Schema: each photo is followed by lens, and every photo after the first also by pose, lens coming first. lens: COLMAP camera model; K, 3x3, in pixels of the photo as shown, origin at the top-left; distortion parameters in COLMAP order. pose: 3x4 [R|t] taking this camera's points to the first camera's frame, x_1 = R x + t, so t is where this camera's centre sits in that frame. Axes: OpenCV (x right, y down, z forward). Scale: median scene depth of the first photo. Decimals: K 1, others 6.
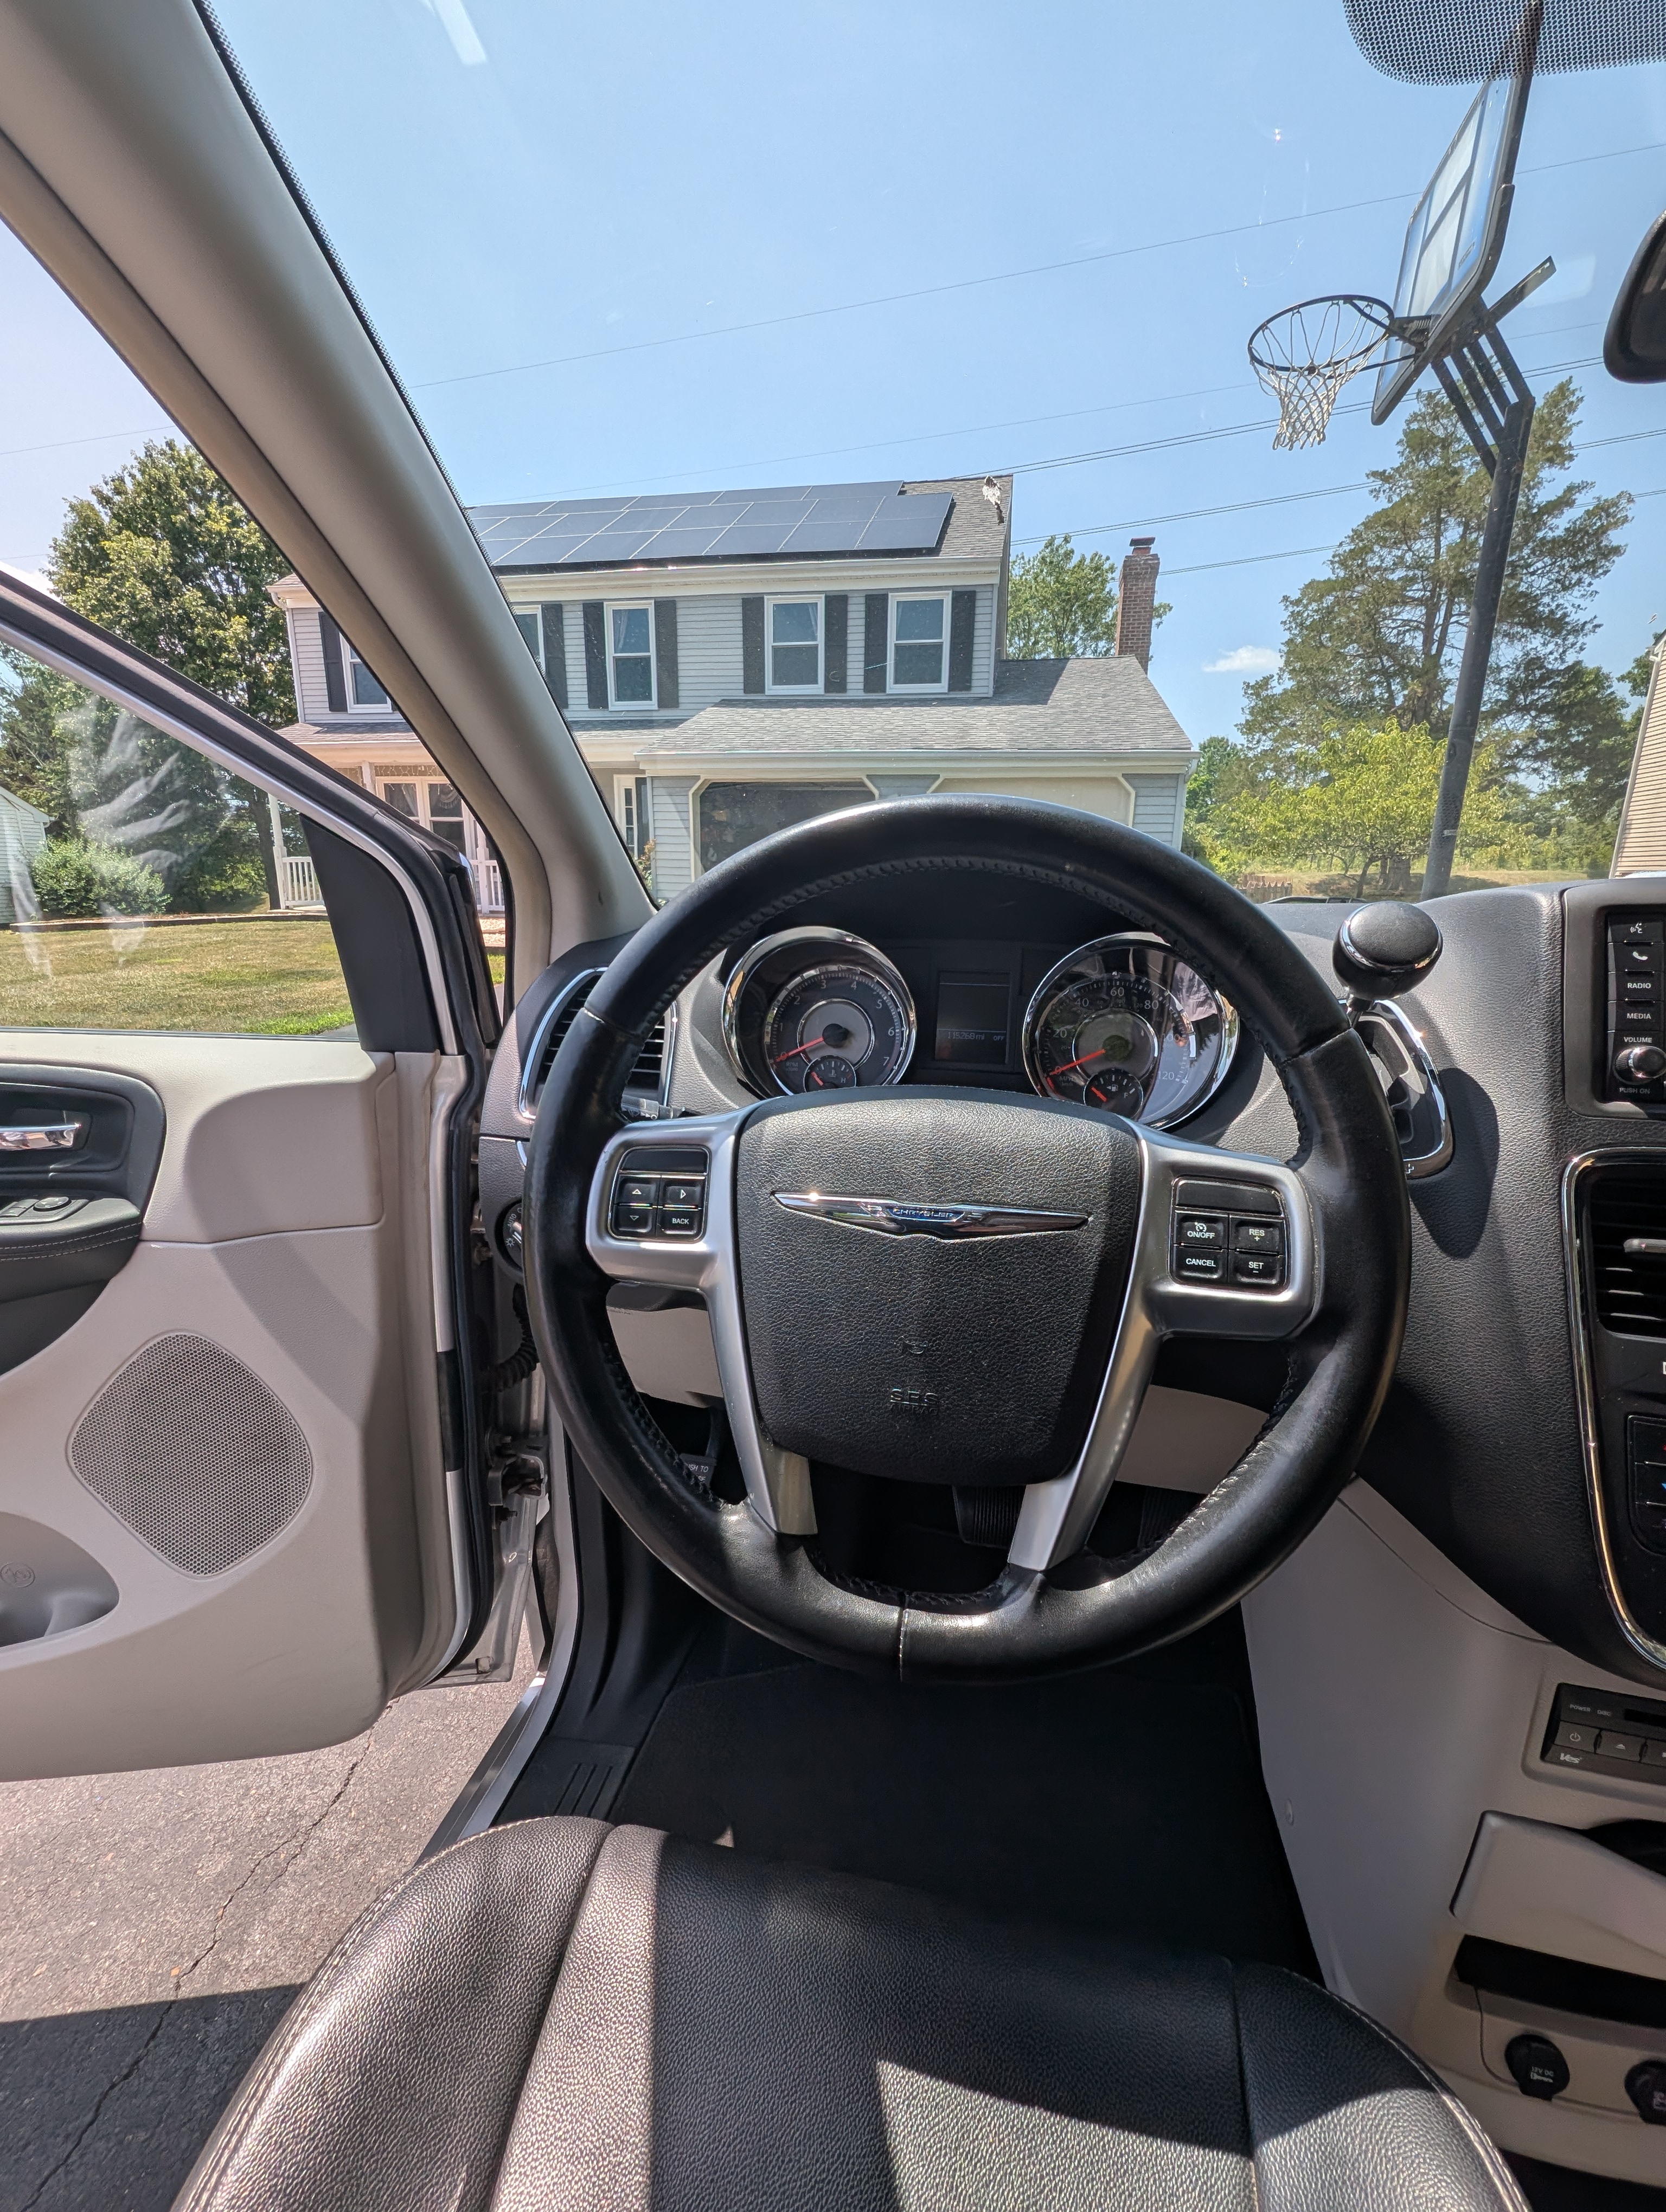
lens RADIAL K [[914.4, 0, 838.0], [0, 914.4, 1105.4], [0, 0, 1]] dist [0.001018, -0.000415]
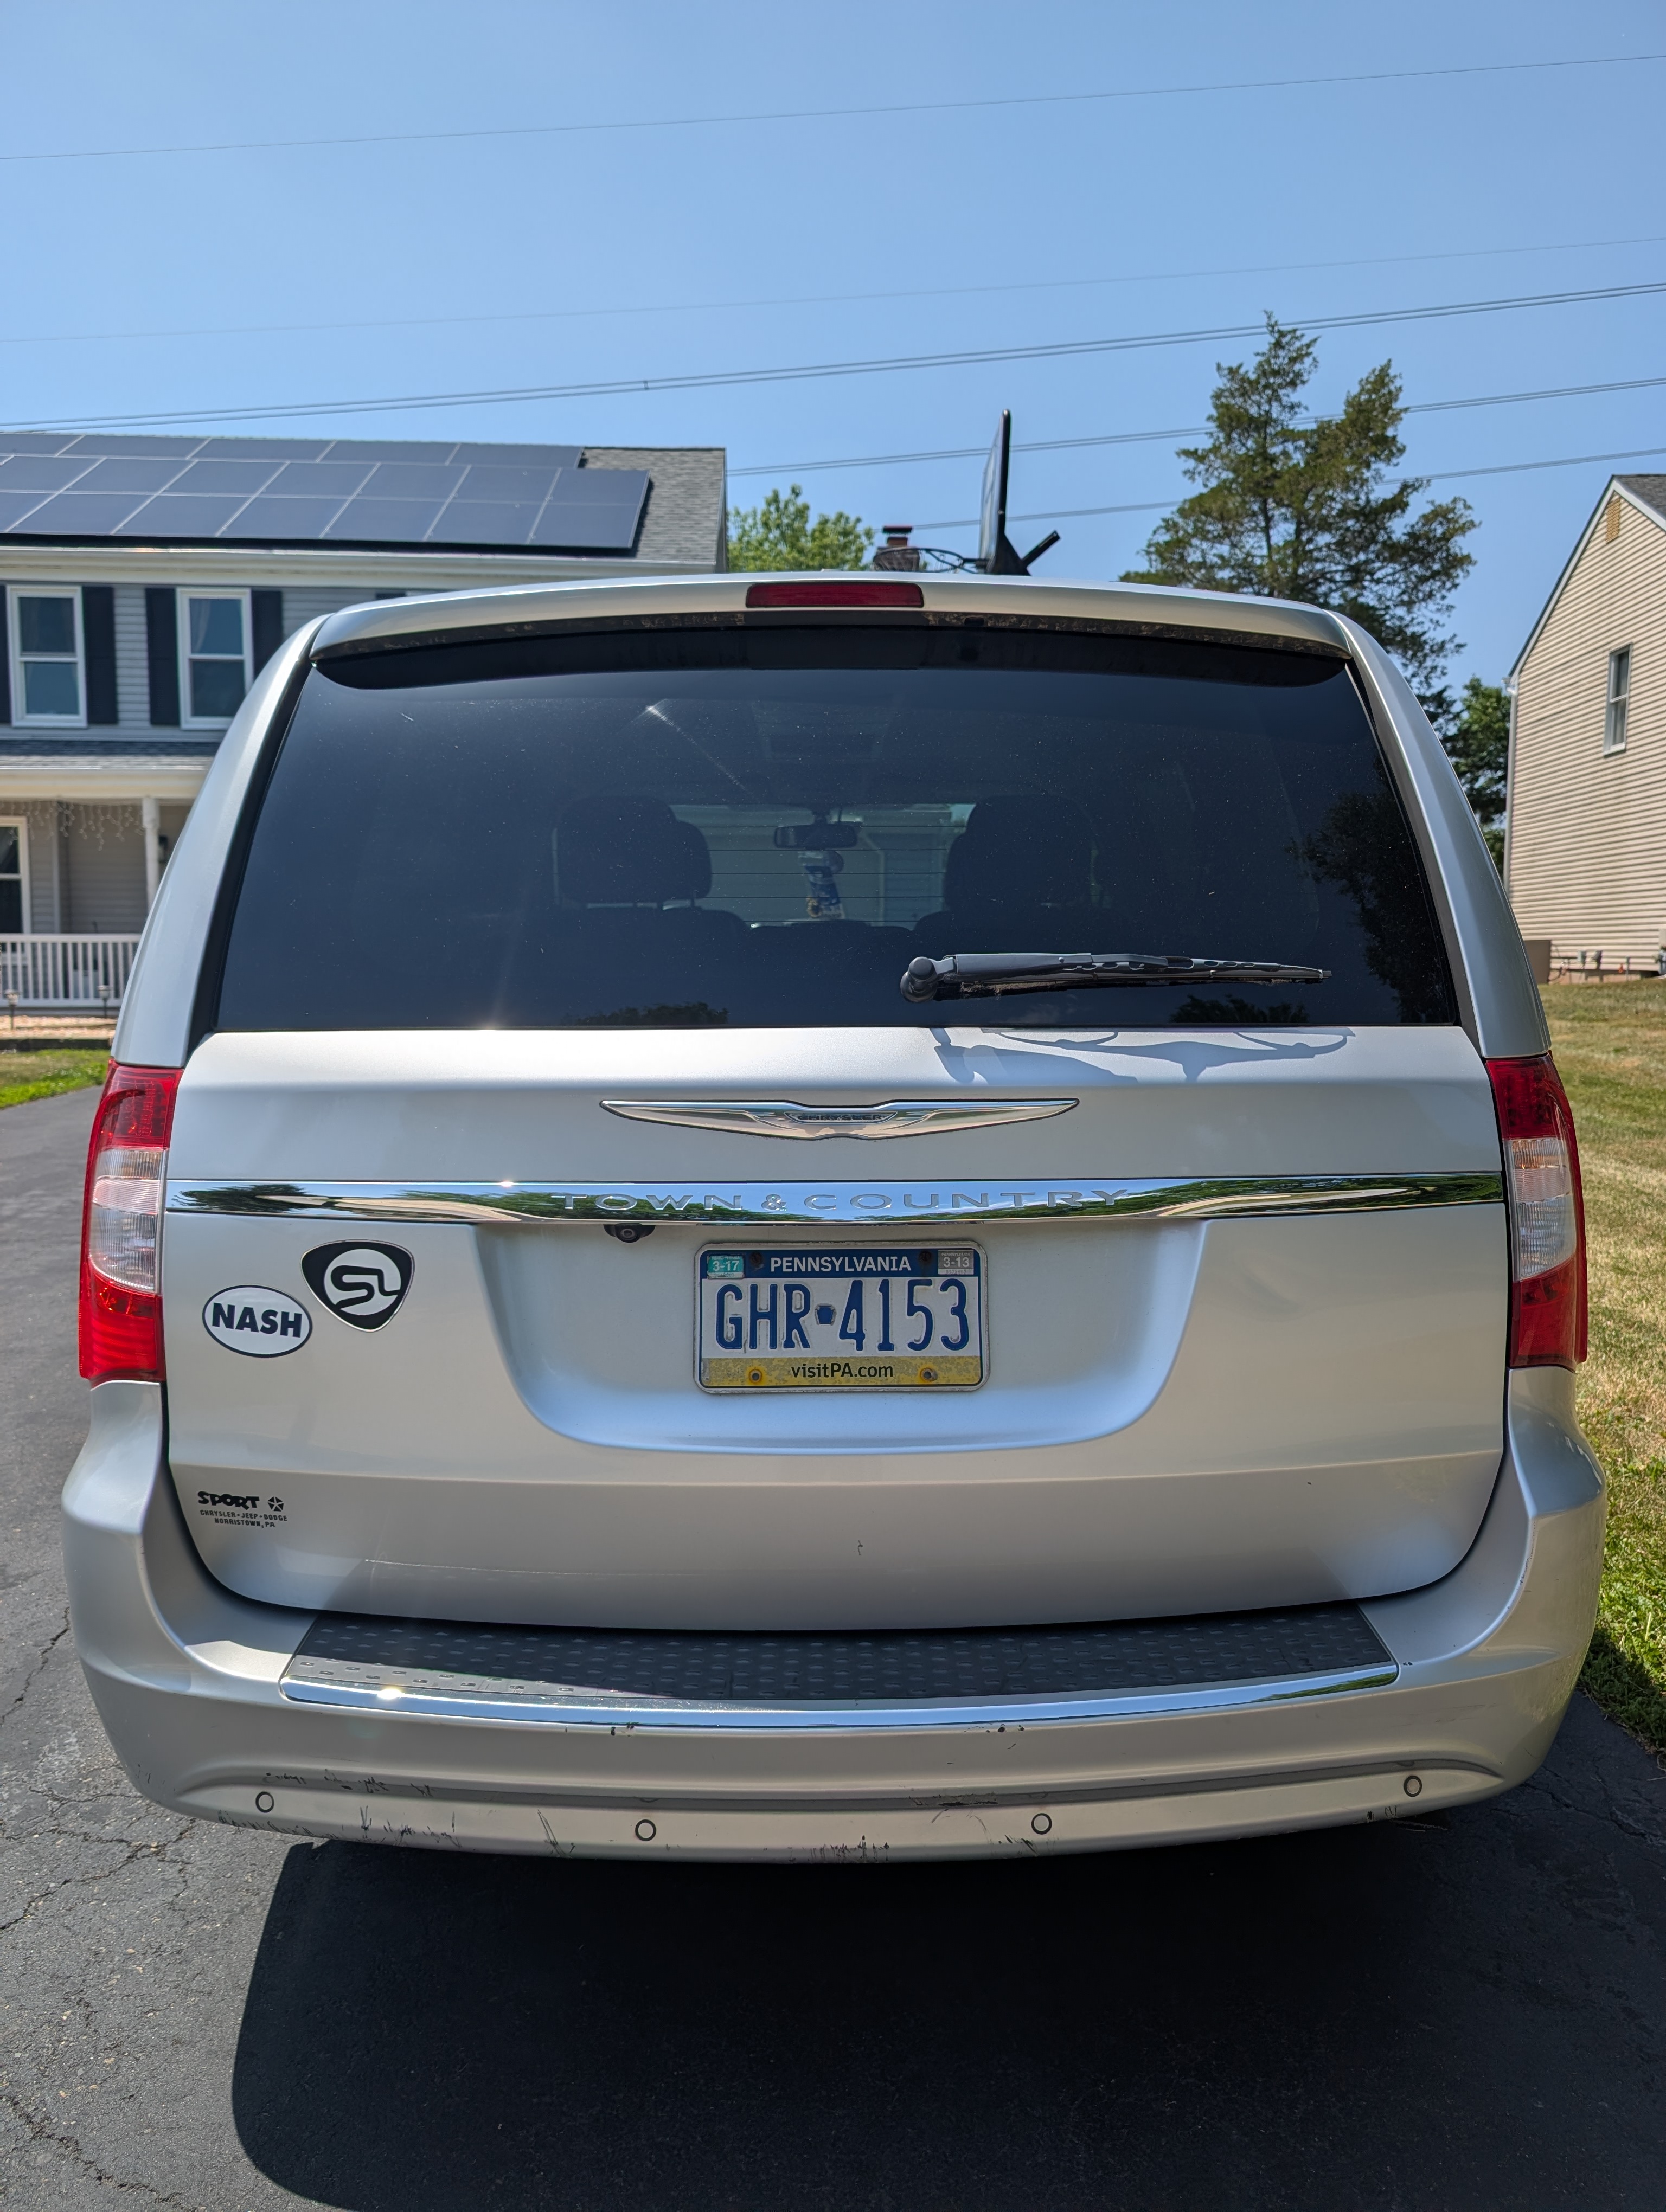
lens RADIAL K [[1598.3, 0, 840.8], [0, 1598.3, 1156.0], [0, 0, 1]] dist [0.007270, -0.002806]
pose [[0.974753, -0.034609, 0.220586, -0.026069], [0.062199, 0.990898, -0.119384, 0.056917], [-0.214446, 0.130091, 0.968034, -0.198973]]
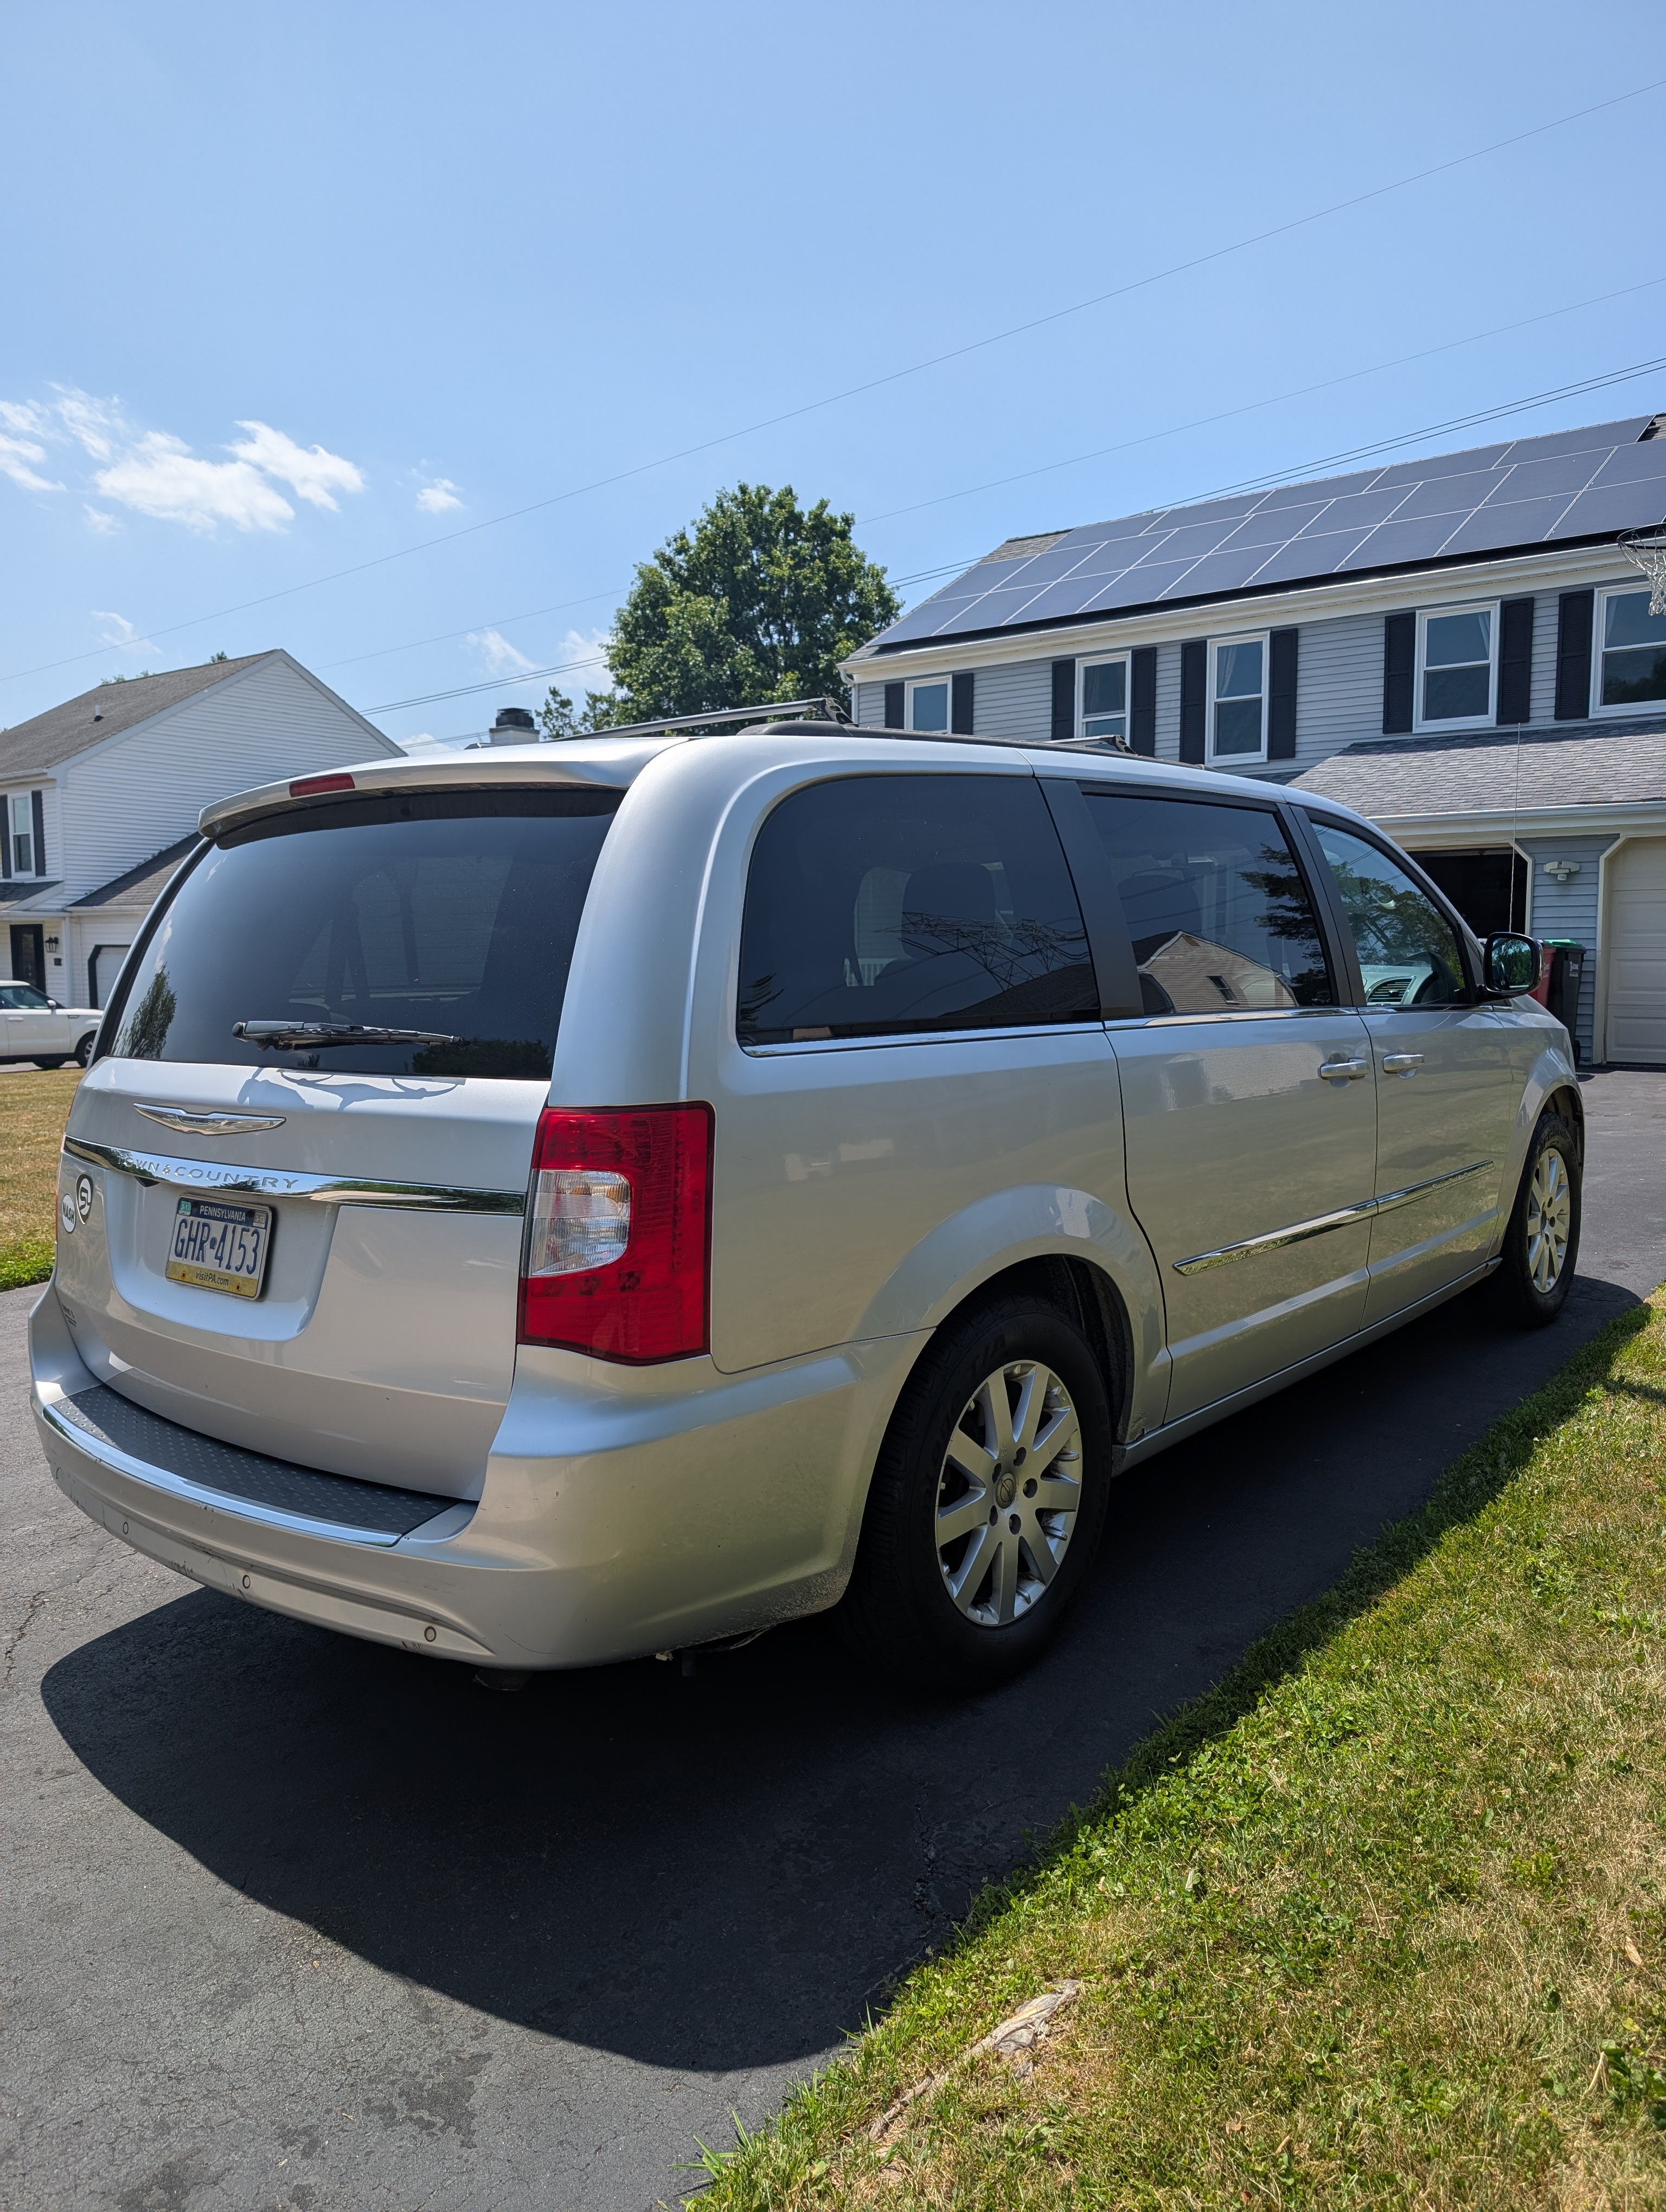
lens RADIAL K [[1598.3, 0, 840.8], [0, 1598.3, 1156.0], [0, 0, 1]] dist [0.007270, -0.002806]
pose [[0.881492, 0.040113, -0.470492, 0.095131], [-0.103856, 0.988457, -0.110307, 0.057221], [0.460636, 0.146098, 0.875483, -0.211178]]
